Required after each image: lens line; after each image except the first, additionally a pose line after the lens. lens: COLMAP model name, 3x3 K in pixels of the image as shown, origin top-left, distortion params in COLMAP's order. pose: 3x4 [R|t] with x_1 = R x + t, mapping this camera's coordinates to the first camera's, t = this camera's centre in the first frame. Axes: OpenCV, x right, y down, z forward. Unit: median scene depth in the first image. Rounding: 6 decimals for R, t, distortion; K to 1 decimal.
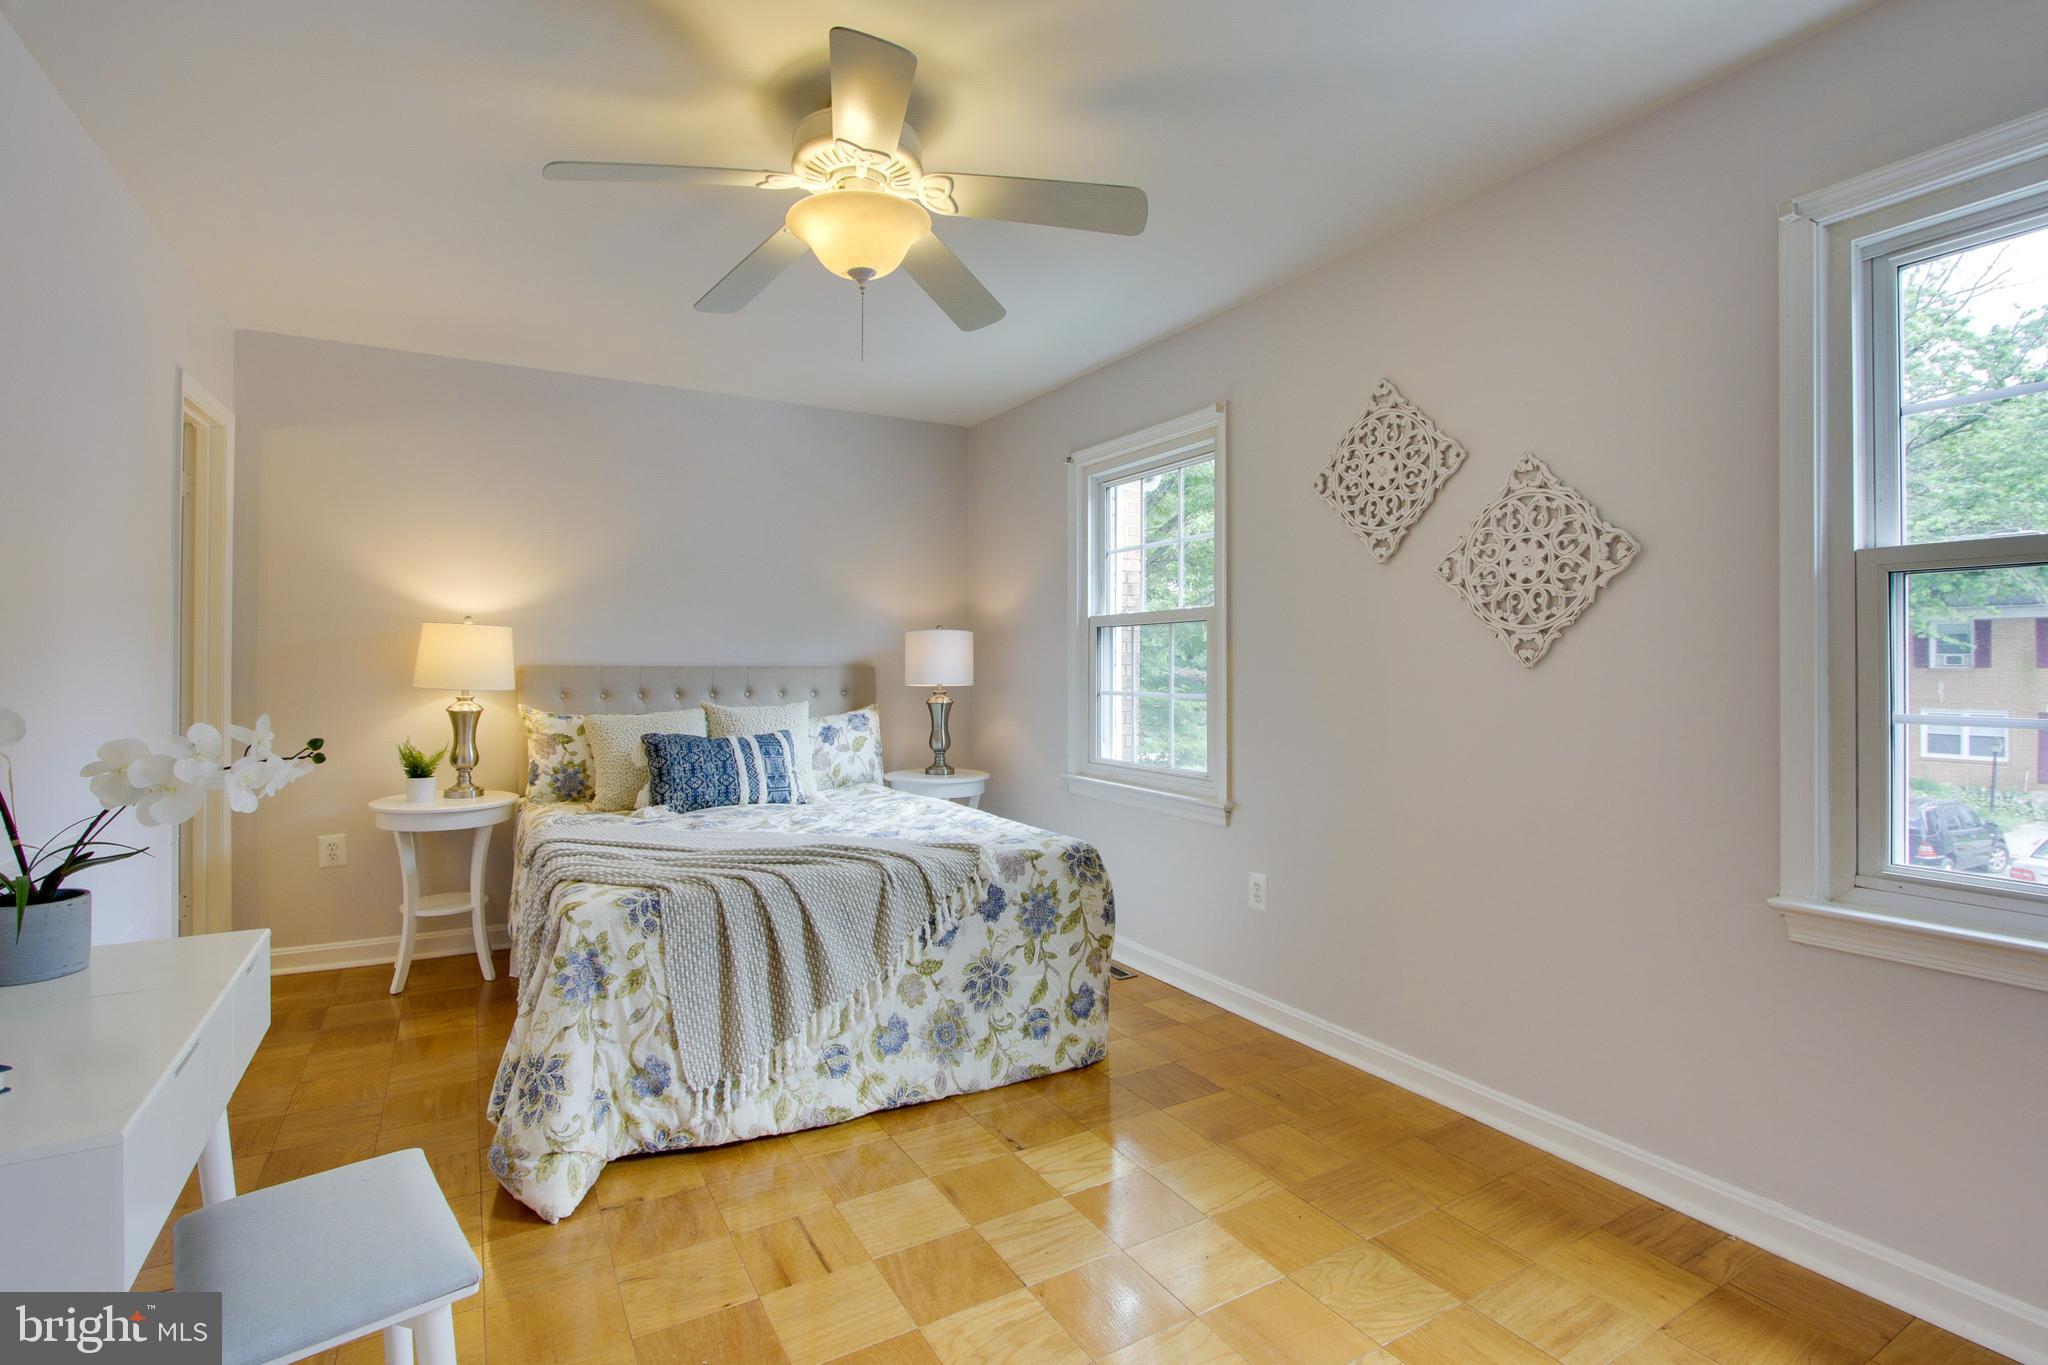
lens RADIAL K [[959.6, 0, 1016.0], [0, 959.6, 666.5], [0, 0, 1]] dist [-0.027167, 0.009094]
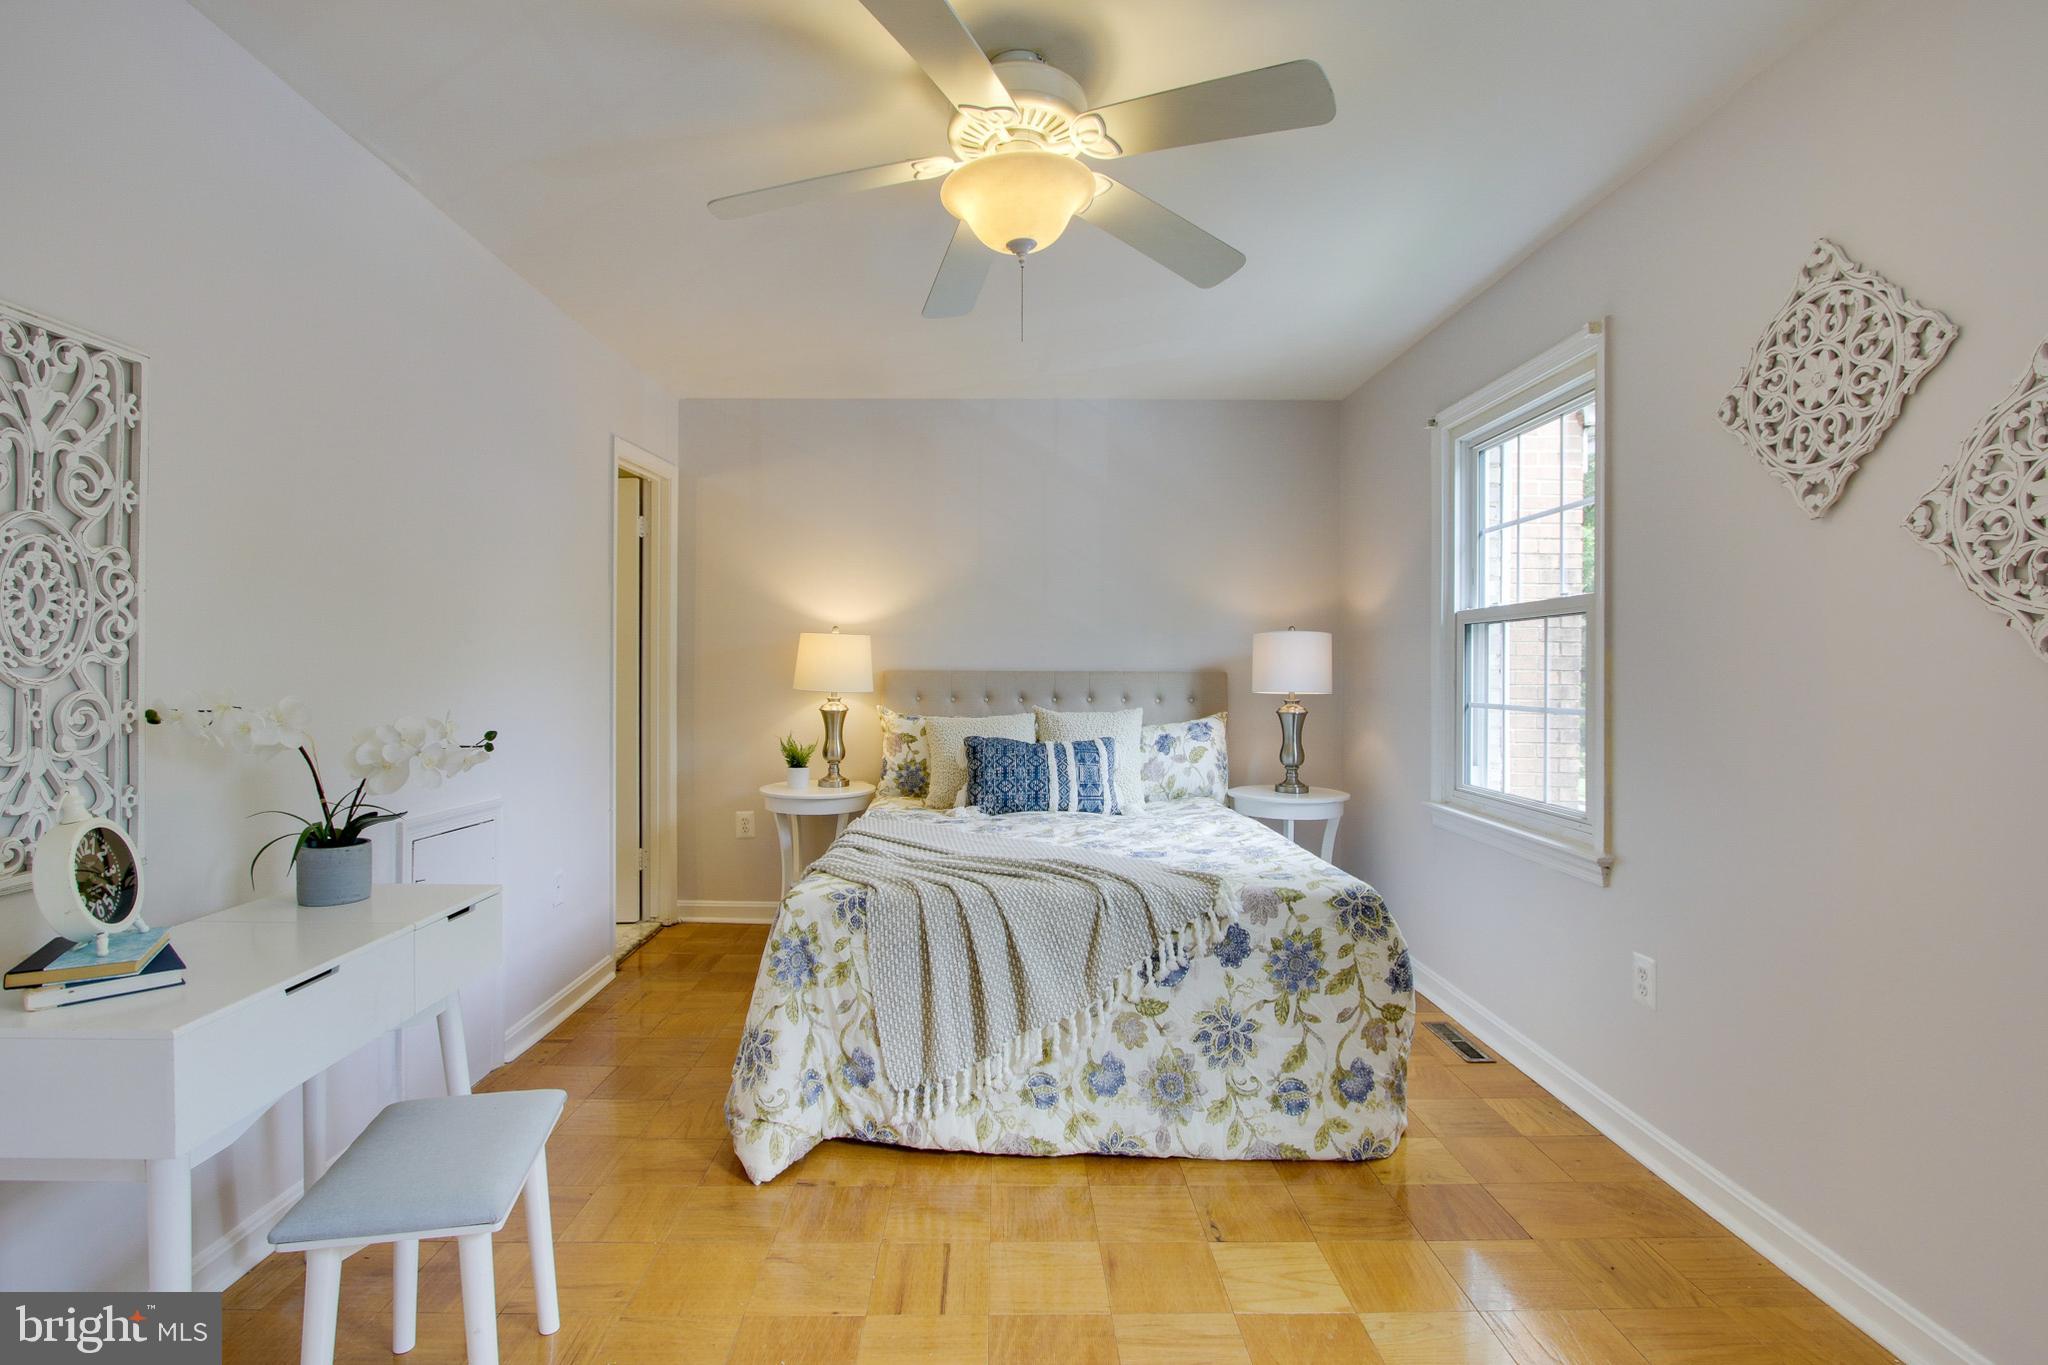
lens RADIAL K [[971.8, 0, 998.2], [0, 971.8, 678.1], [0, 0, 1]] dist [-0.023770, 0.007572]
pose [[0.866616, 0.005052, -0.498951, 0.222617], [-0.001662, 0.999972, 0.007237, -0.000424], [0.498973, -0.005442, 0.866600, 0.136430]]
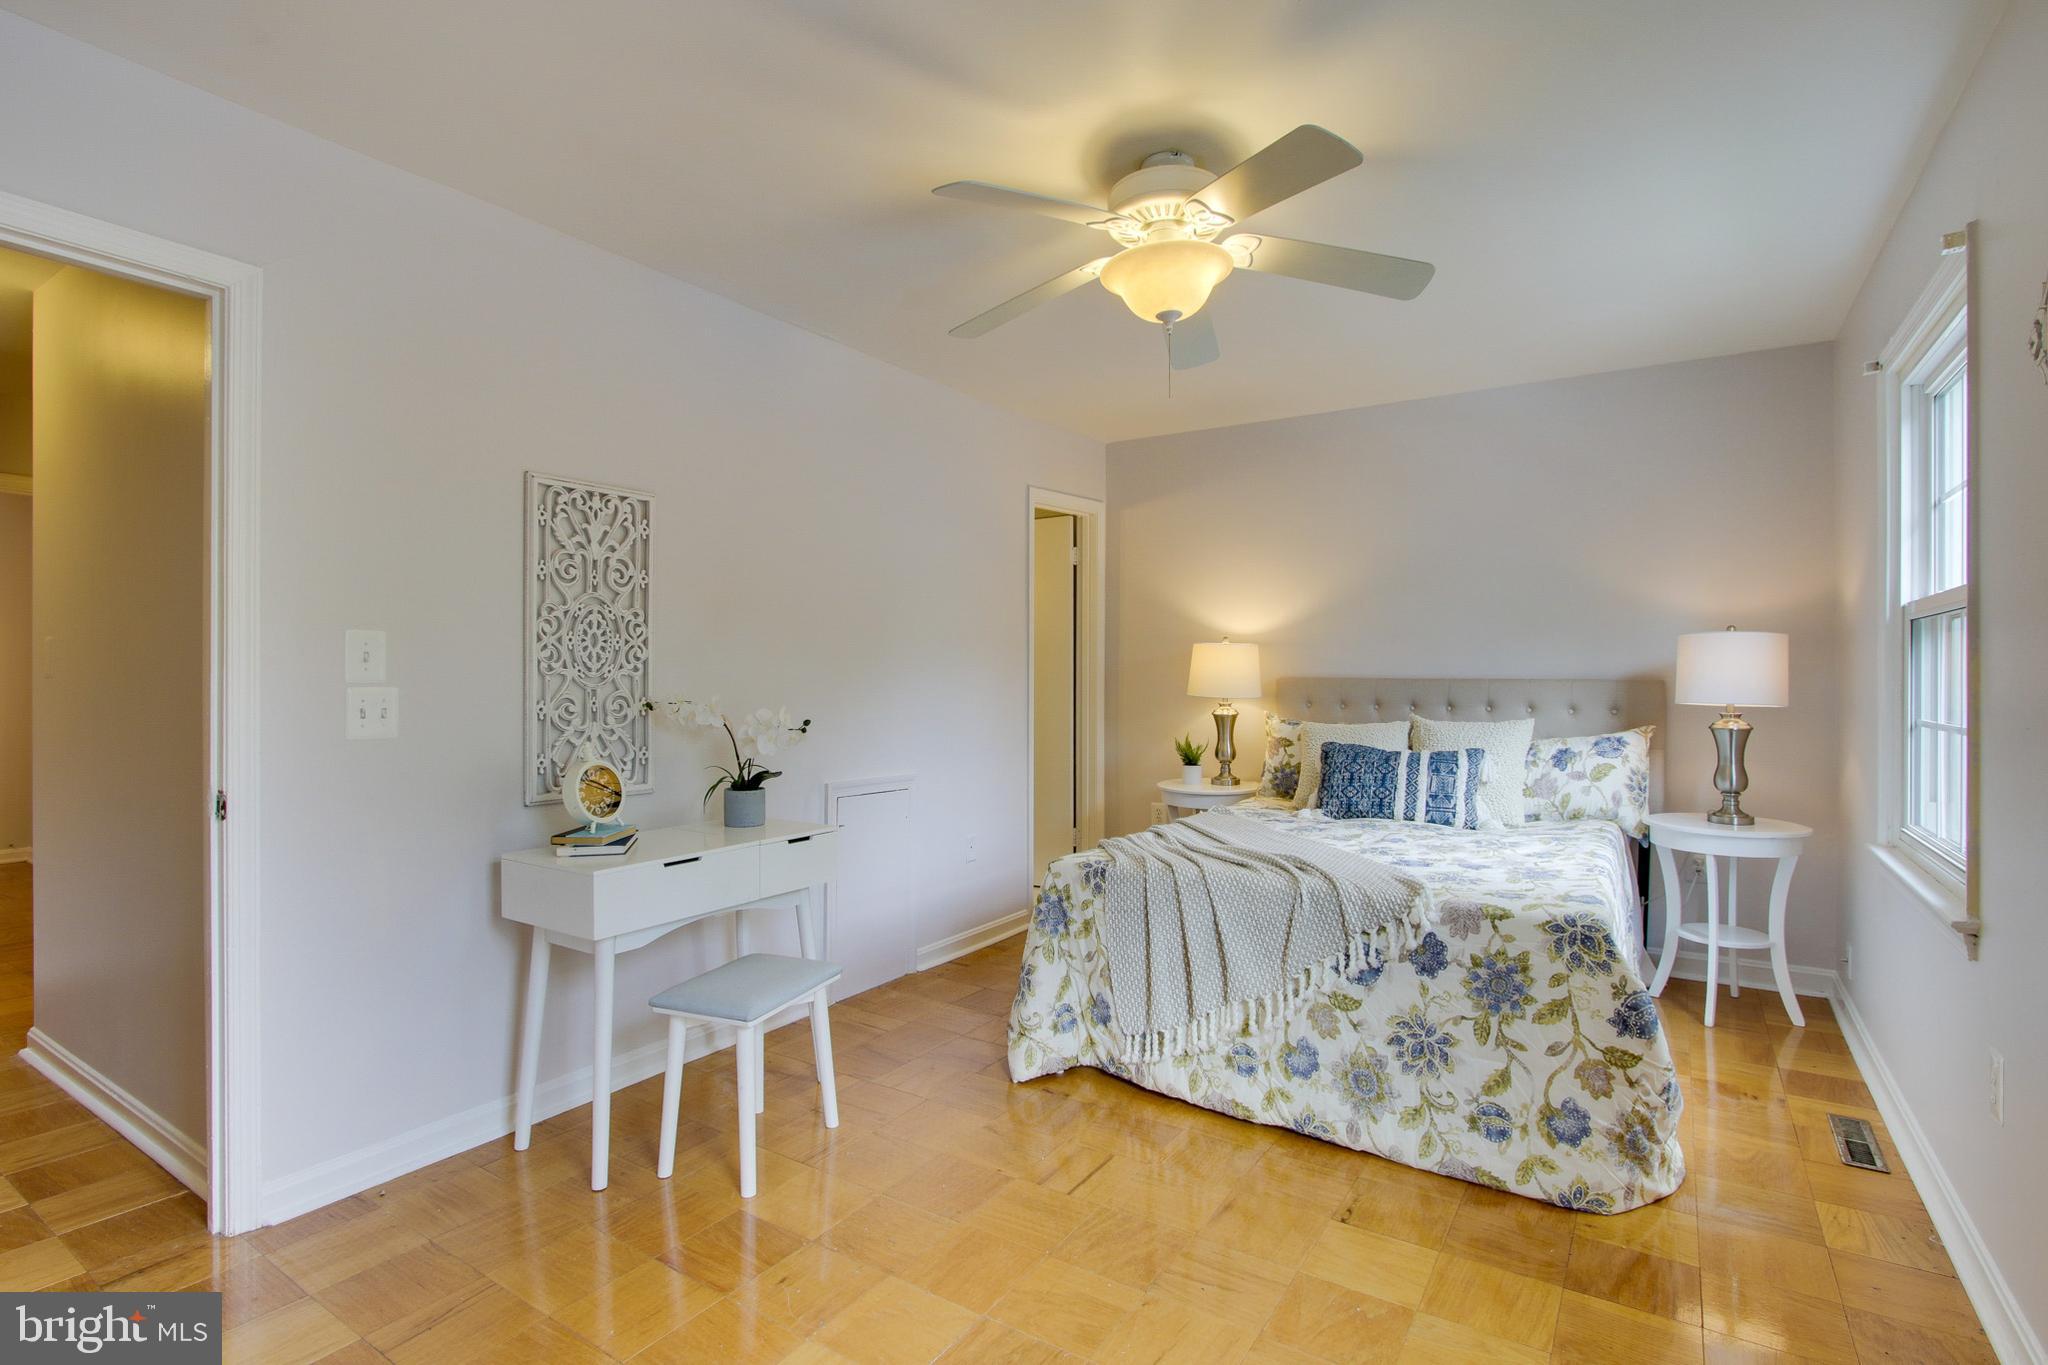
lens RADIAL K [[979.0, 0, 1024.0], [0, 979.0, 682.5], [0, 0, 1]] dist [-0.015504, 0.000648]
pose [[0.450717, 0.007081, -0.892639, 0.581786], [-0.001072, 0.999972, 0.007391, -0.004841], [0.892666, -0.002374, 0.450712, 0.275581]]
